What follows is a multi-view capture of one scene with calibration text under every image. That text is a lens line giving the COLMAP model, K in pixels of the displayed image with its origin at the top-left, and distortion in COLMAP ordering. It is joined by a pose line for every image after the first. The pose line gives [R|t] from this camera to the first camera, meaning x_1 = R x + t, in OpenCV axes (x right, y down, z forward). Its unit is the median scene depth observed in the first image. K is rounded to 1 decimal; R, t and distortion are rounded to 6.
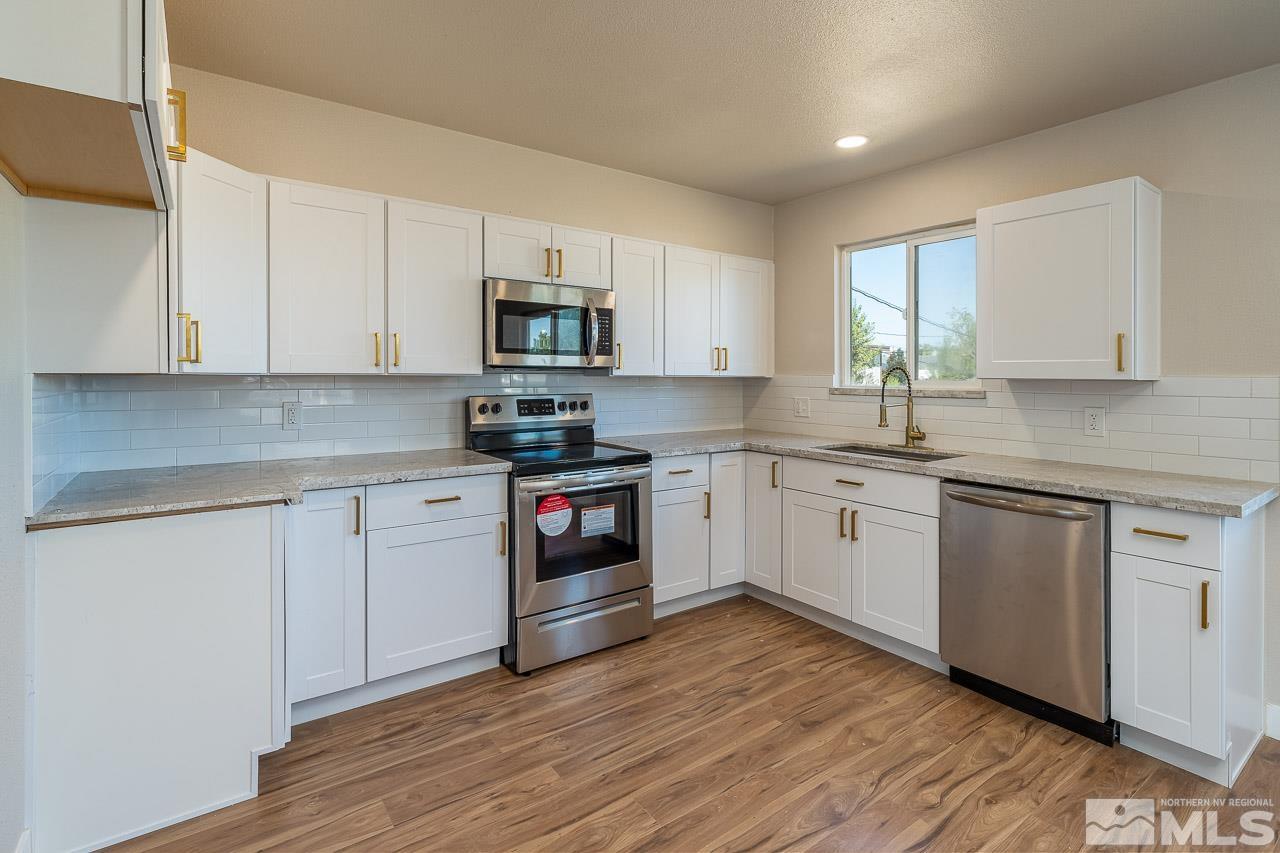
lens RADIAL K [[612.4, 0, 655.5], [0, 612.4, 375.6], [0, 0, 1]] dist [0.000188, -0.000608]
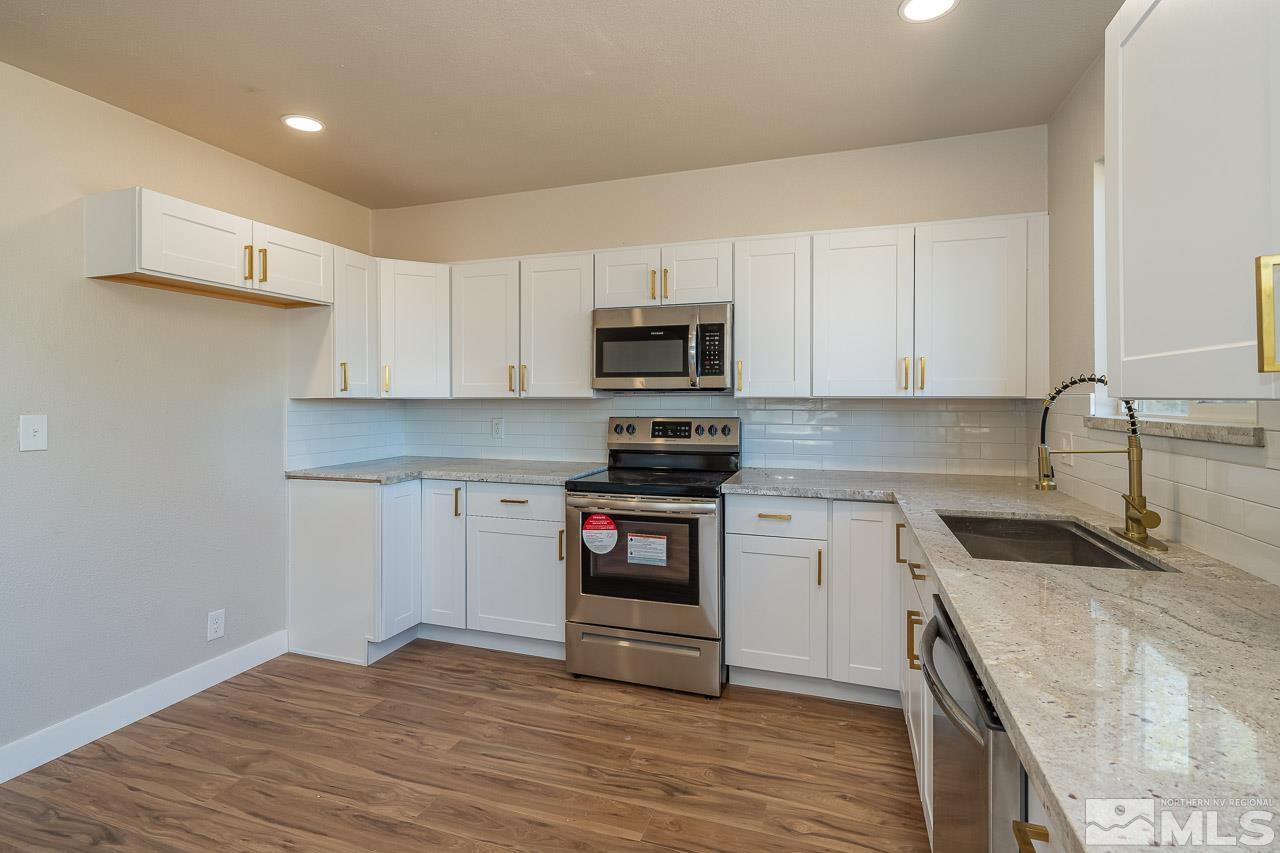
lens RADIAL K [[612.4, 0, 634.3], [0, 612.4, 398.4], [0, 0, 1]] dist [0.000188, -0.000608]
pose [[0.566015, -0.005666, -0.824375, 0.697837], [0.004973, 0.999982, -0.003459, 0.004448], [0.824380, -0.002141, 0.566033, 0.453073]]
